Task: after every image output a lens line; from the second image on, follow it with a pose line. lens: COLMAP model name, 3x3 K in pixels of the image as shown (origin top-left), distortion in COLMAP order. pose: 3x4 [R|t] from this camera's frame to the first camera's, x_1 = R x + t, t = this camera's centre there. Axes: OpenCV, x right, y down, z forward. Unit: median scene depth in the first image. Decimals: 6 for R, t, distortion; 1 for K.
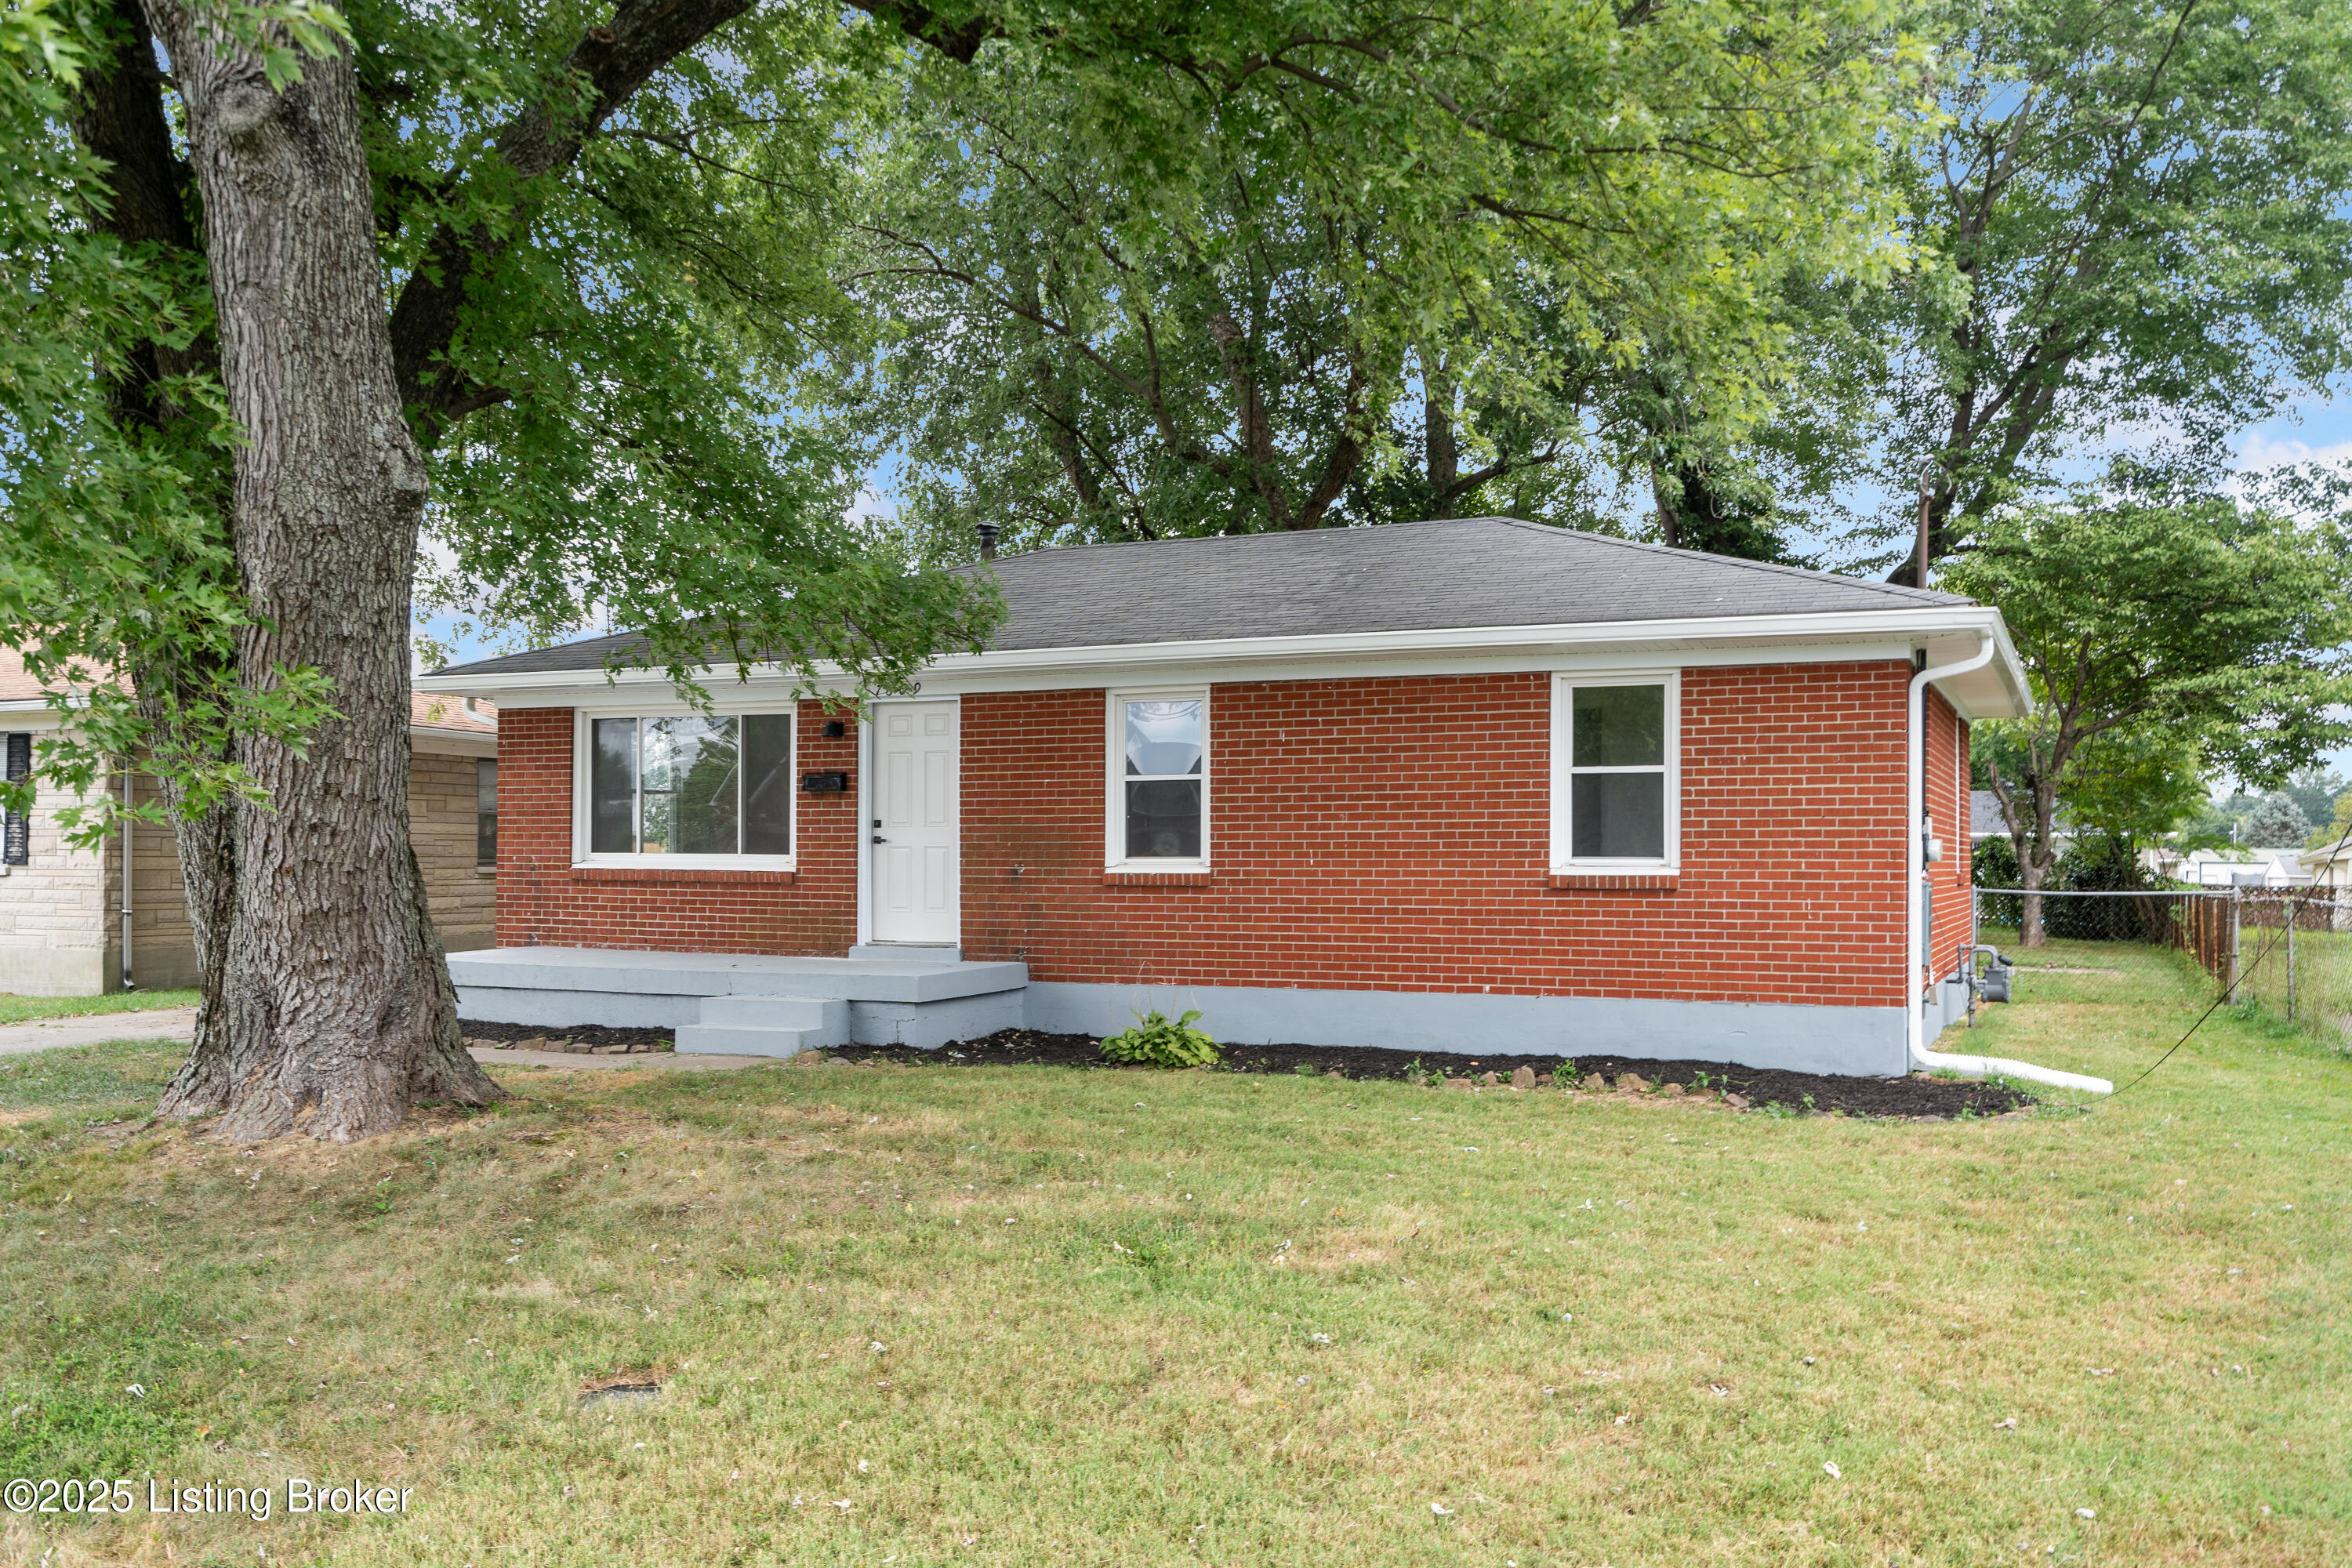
lens RADIAL K [[2035.5, 0, 1175.9], [0, 2035.5, 776.0], [0, 0, 1]] dist [-0.011337, 0.000092]
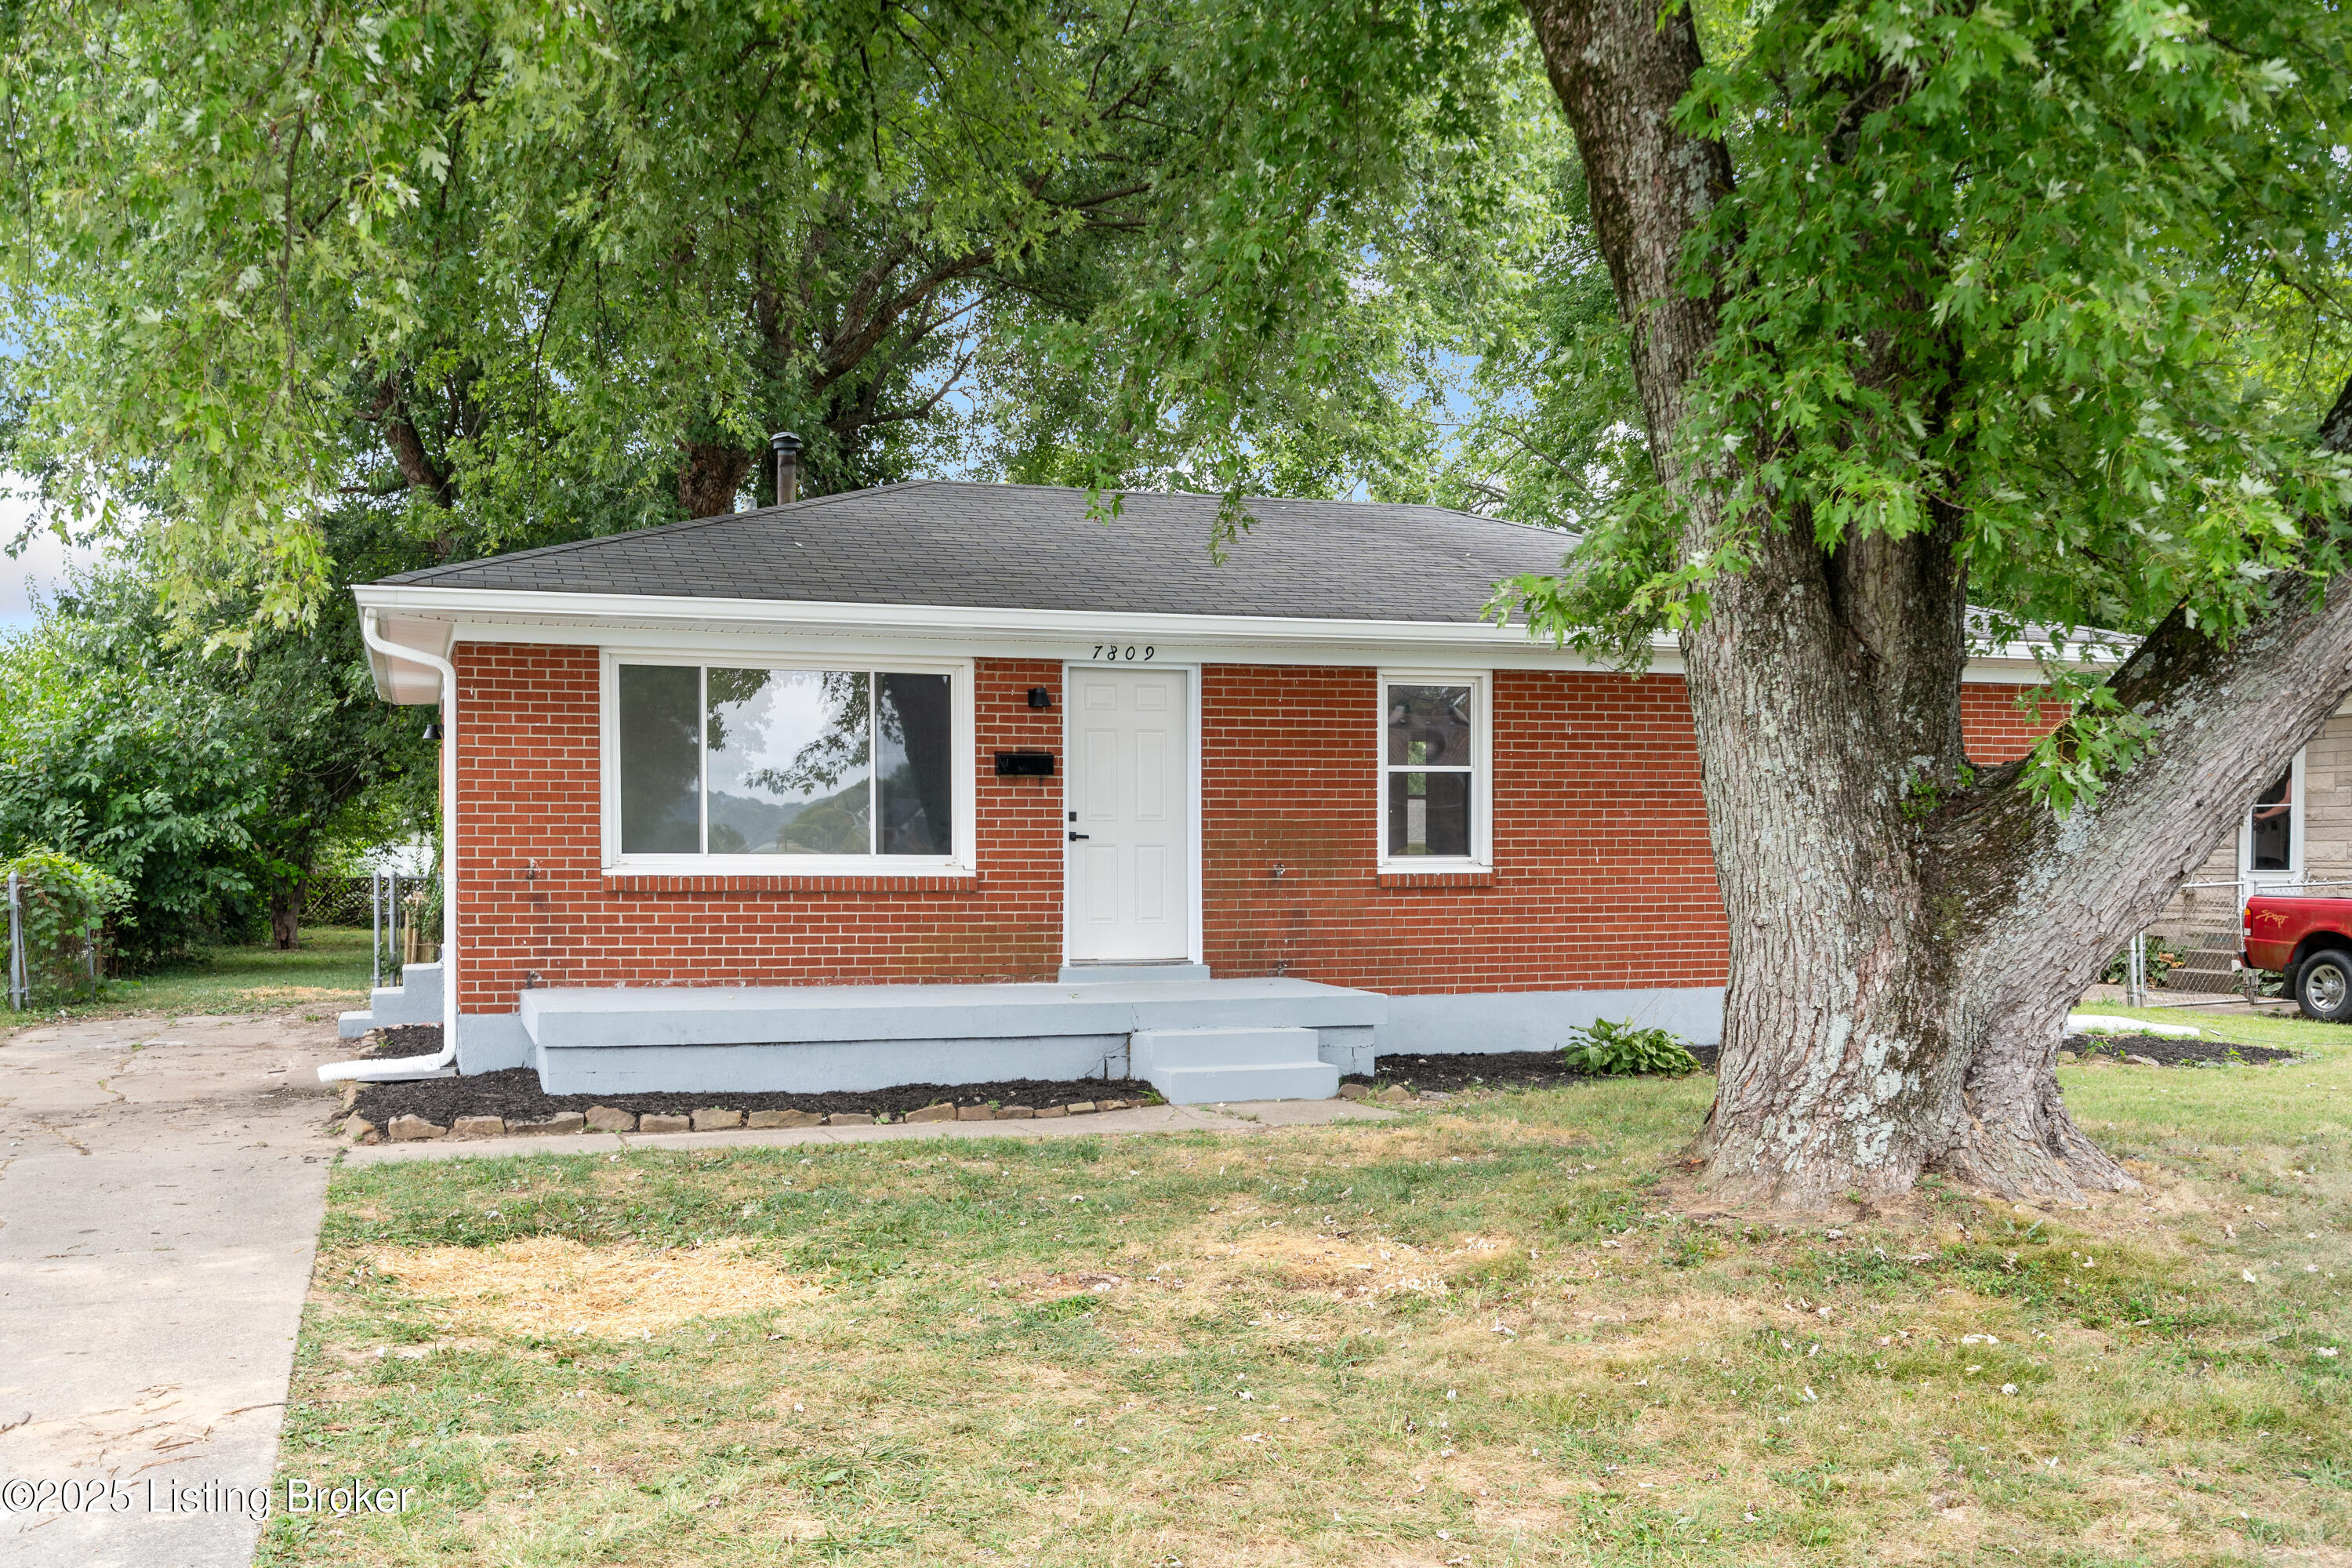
lens RADIAL K [[2226.3, 0, 1175.7], [0, 2226.3, 798.9], [0, 0, 1]] dist [-0.015990, 0.000000]
pose [[0.730999, 0.014018, 0.682234, -0.728600], [-0.023528, 0.999712, 0.004668, 0.011578], [-0.681973, -0.019464, 0.731119, 0.324722]]
